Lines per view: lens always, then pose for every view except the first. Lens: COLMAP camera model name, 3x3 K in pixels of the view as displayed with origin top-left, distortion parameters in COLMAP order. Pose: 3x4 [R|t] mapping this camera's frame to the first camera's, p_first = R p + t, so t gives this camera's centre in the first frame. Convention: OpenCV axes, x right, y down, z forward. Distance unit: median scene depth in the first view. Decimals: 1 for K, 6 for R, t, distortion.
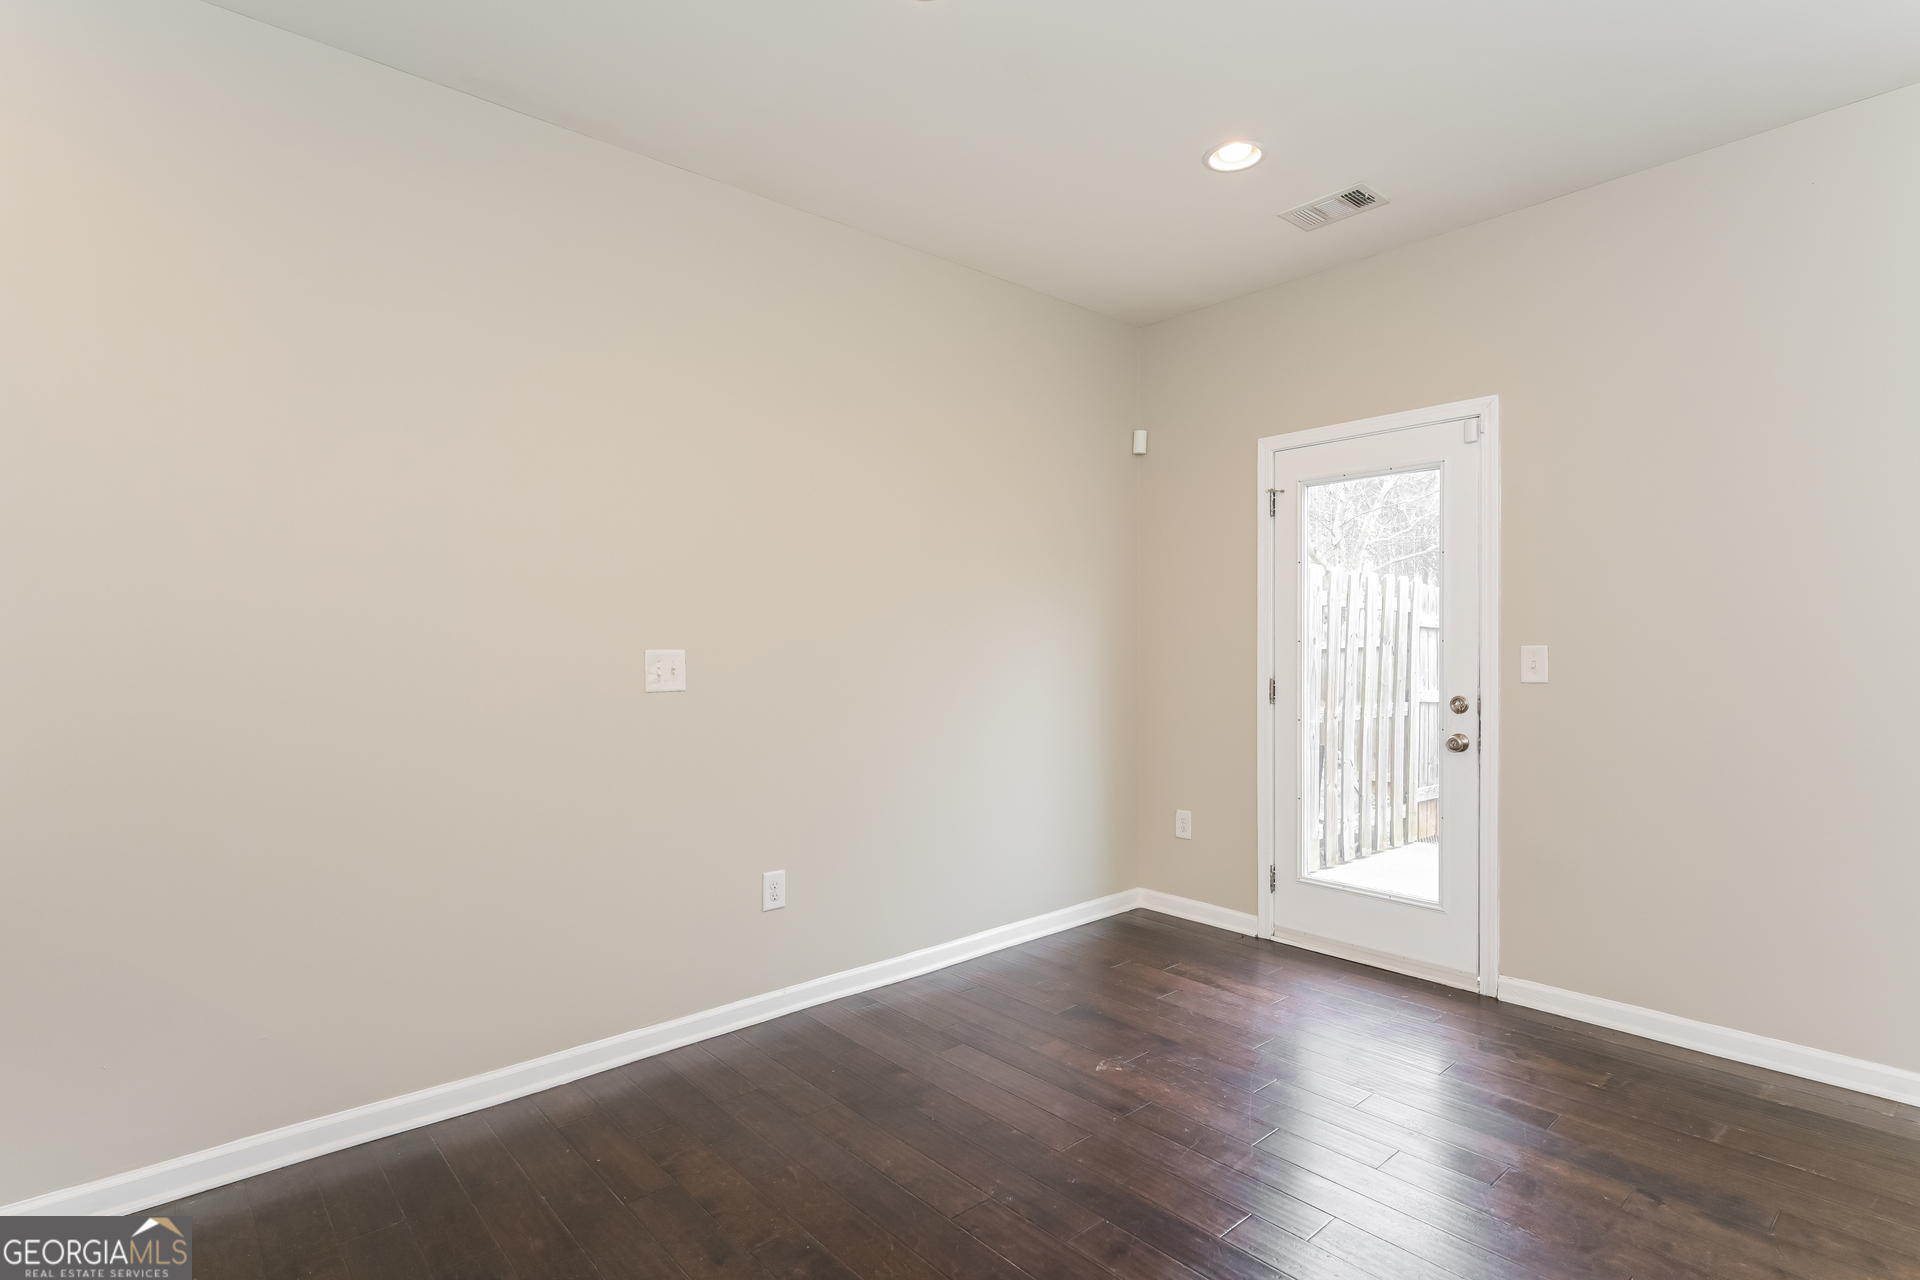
lens RADIAL K [[942.0, 0, 966.5], [0, 942.0, 651.7], [0, 0, 1]] dist [-0.000563, -0.000193]
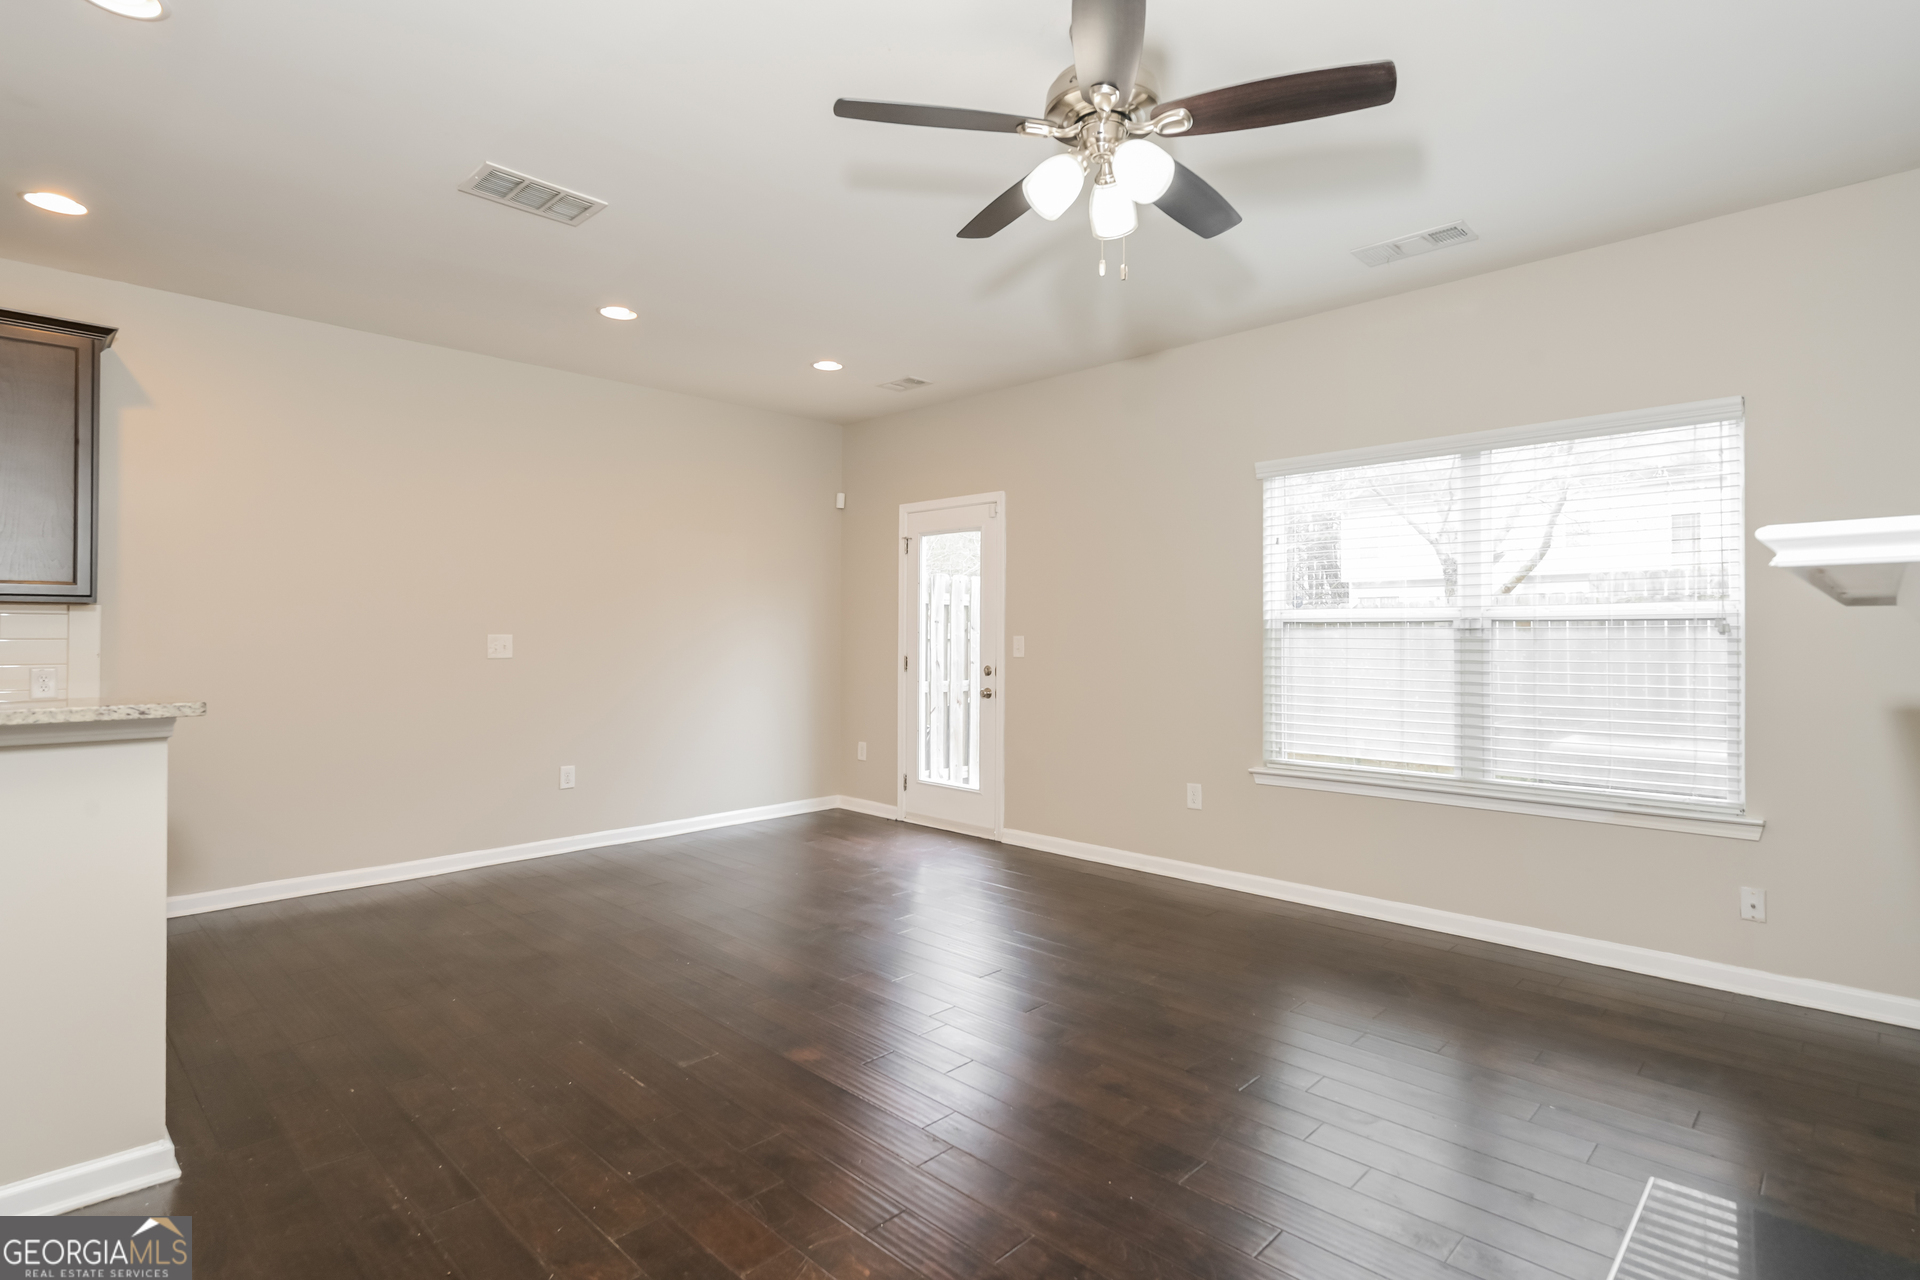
lens RADIAL K [[942.0, 0, 948.3], [0, 942.0, 622.5], [0, 0, 1]] dist [-0.000563, -0.000193]
pose [[0.997461, 0.008456, 0.070711, 0.313588], [-0.007094, 0.999785, -0.019488, 0.002846], [-0.070860, 0.018937, 0.997306, -0.653510]]
